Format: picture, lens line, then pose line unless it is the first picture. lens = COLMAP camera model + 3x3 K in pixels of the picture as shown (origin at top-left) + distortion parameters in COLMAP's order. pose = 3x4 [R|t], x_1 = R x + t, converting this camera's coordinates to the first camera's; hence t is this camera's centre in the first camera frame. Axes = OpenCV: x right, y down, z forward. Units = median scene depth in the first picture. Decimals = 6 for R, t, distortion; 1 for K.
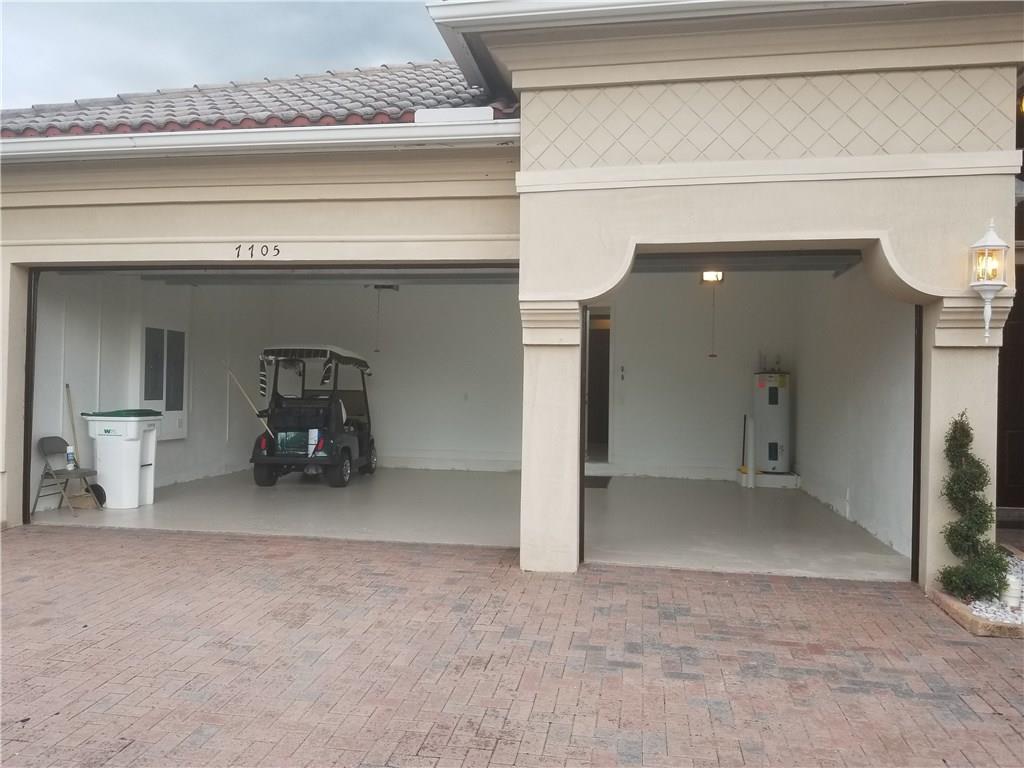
lens RADIAL K [[790.7, 0, 504.6], [0, 790.7, 375.1], [0, 0, 1]] dist [0.034473, -0.002900]
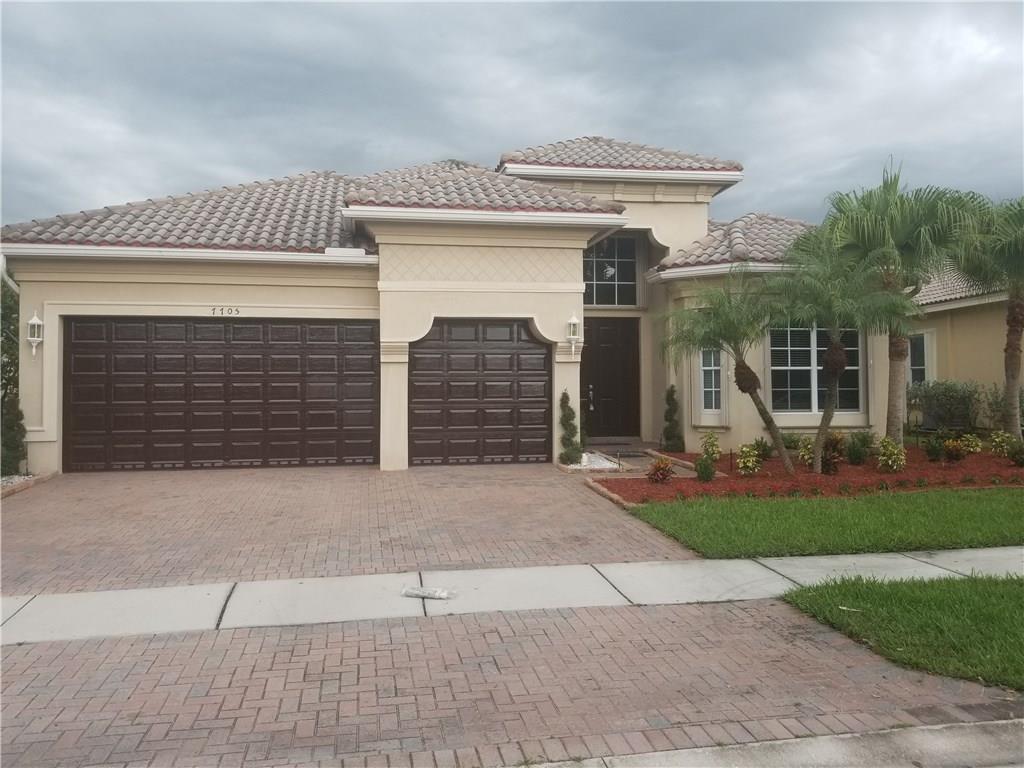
lens RADIAL K [[790.7, 0, 511.4], [0, 790.7, 382.7], [0, 0, 1]] dist [0.034473, -0.002900]
pose [[0.938847, -0.016821, 0.343923, -0.394494], [0.016833, 0.999854, 0.002950, 0.016980], [-0.343923, 0.003020, 0.938993, -1.150459]]
